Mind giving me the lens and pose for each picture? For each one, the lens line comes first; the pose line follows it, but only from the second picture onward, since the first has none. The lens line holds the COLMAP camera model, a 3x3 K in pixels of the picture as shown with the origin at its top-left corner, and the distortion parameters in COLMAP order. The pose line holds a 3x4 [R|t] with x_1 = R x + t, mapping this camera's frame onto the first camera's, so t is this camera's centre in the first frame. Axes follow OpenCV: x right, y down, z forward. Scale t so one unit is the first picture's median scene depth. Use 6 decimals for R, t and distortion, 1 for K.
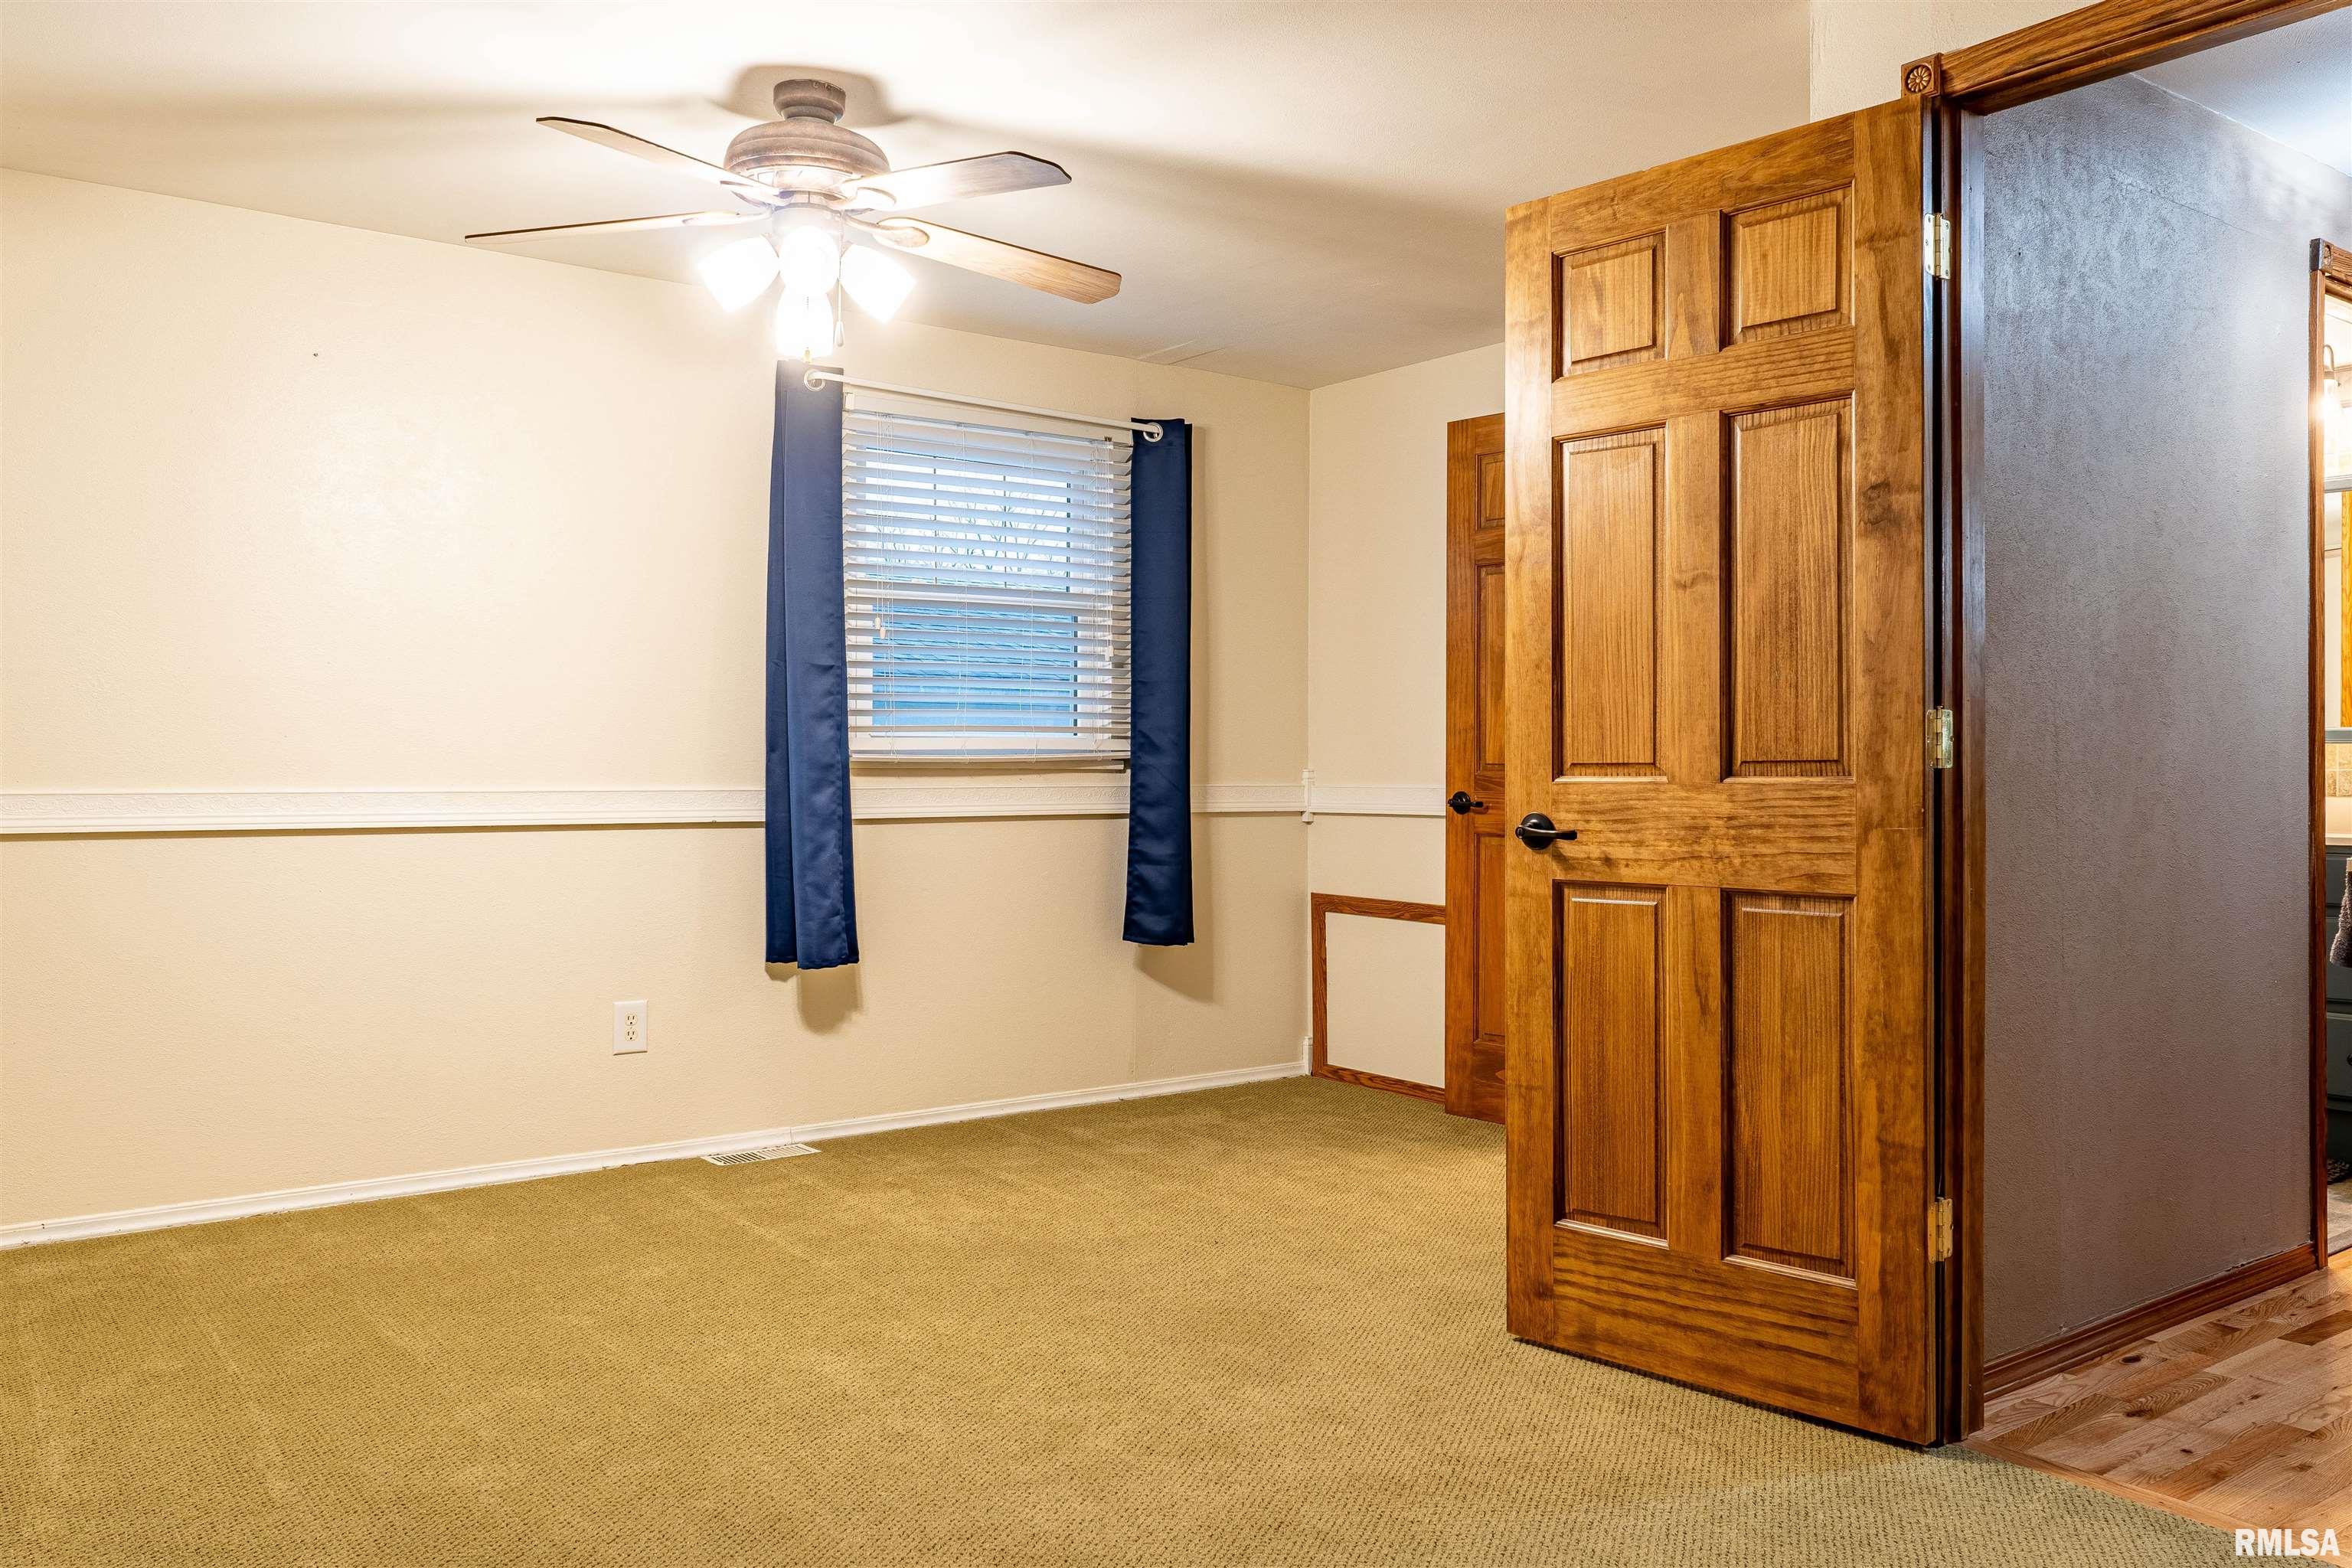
lens RADIAL K [[1767.2, 0, 1153.5], [0, 1767.2, 774.4], [0, 0, 1]] dist [0.001267, 0.006532]
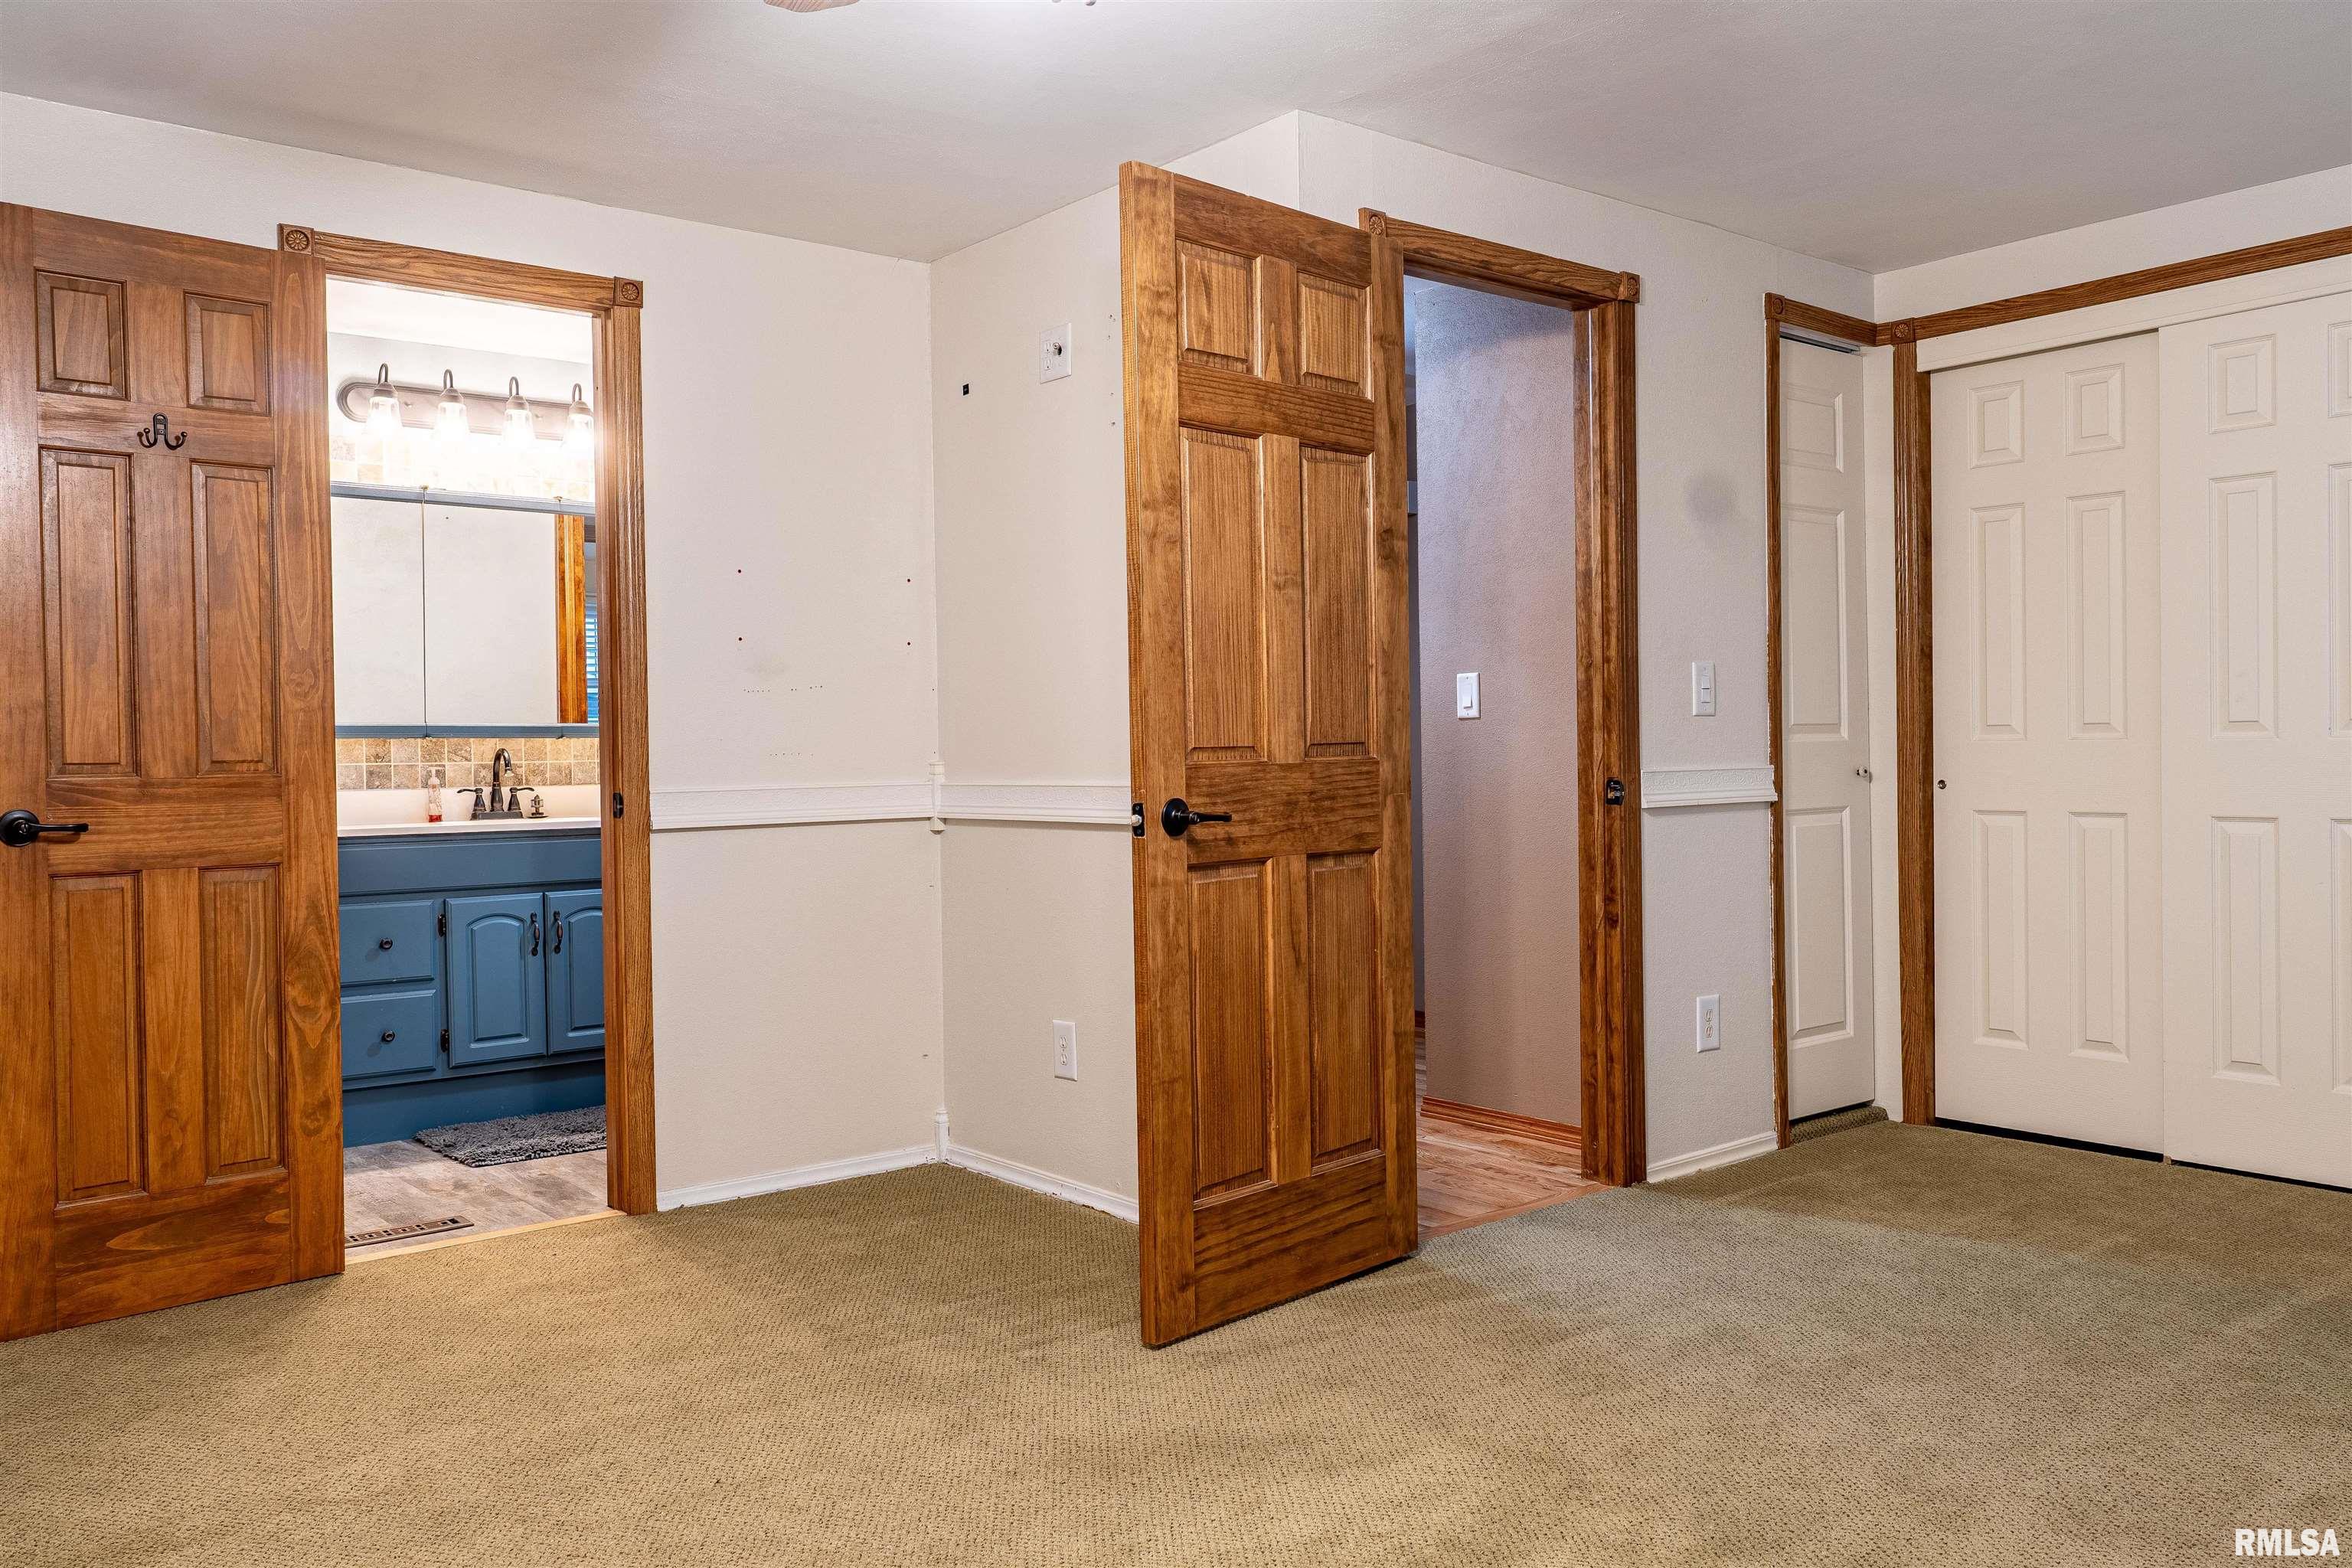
lens RADIAL K [[1767.2, 0, 1188.3], [0, 1767.2, 775.0], [0, 0, 1]] dist [0.001267, 0.006532]
pose [[-0.030534, -0.016739, 0.999394, -0.752399], [0.020772, 0.999633, 0.017377, -0.007986], [-0.999318, 0.021290, -0.030175, 1.008931]]
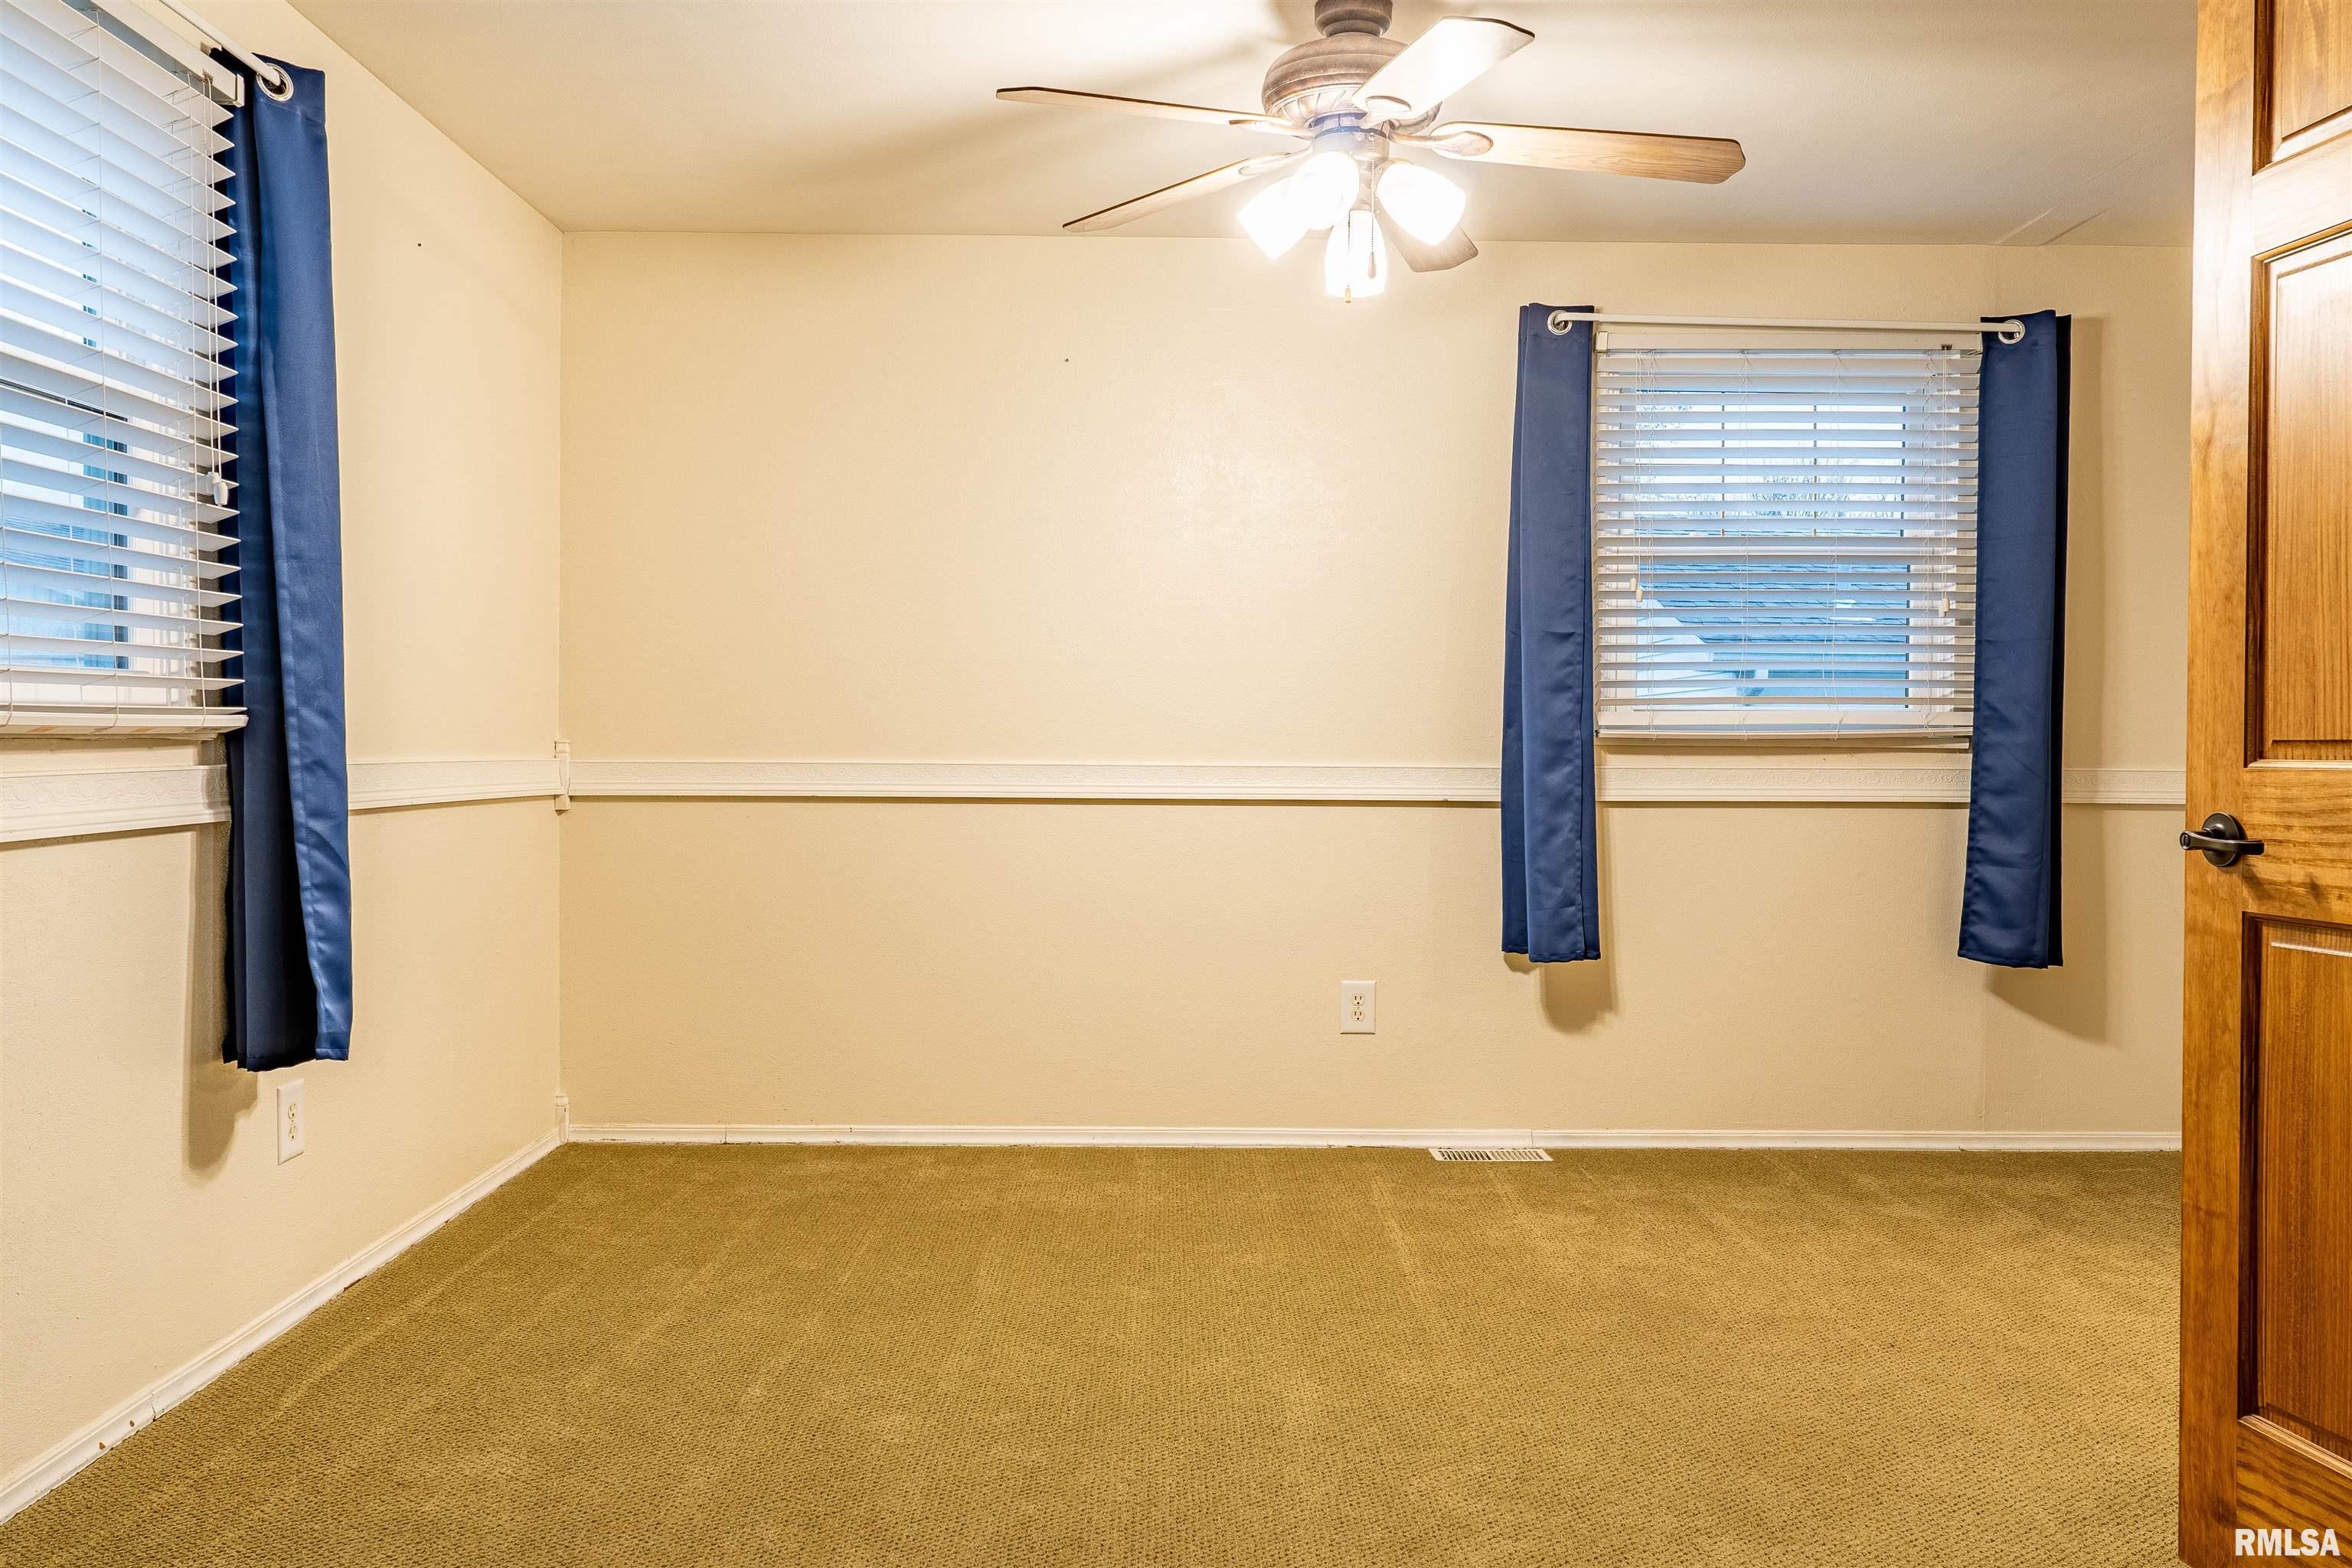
lens RADIAL K [[1767.2, 0, 1195.9], [0, 1767.2, 772.9], [0, 0, 1]] dist [0.001267, 0.006532]
pose [[0.814459, 0.013784, -0.580057, 0.286332], [-0.007291, 0.999882, 0.013524, -0.000054], [0.580175, -0.006785, 0.814463, 0.210949]]
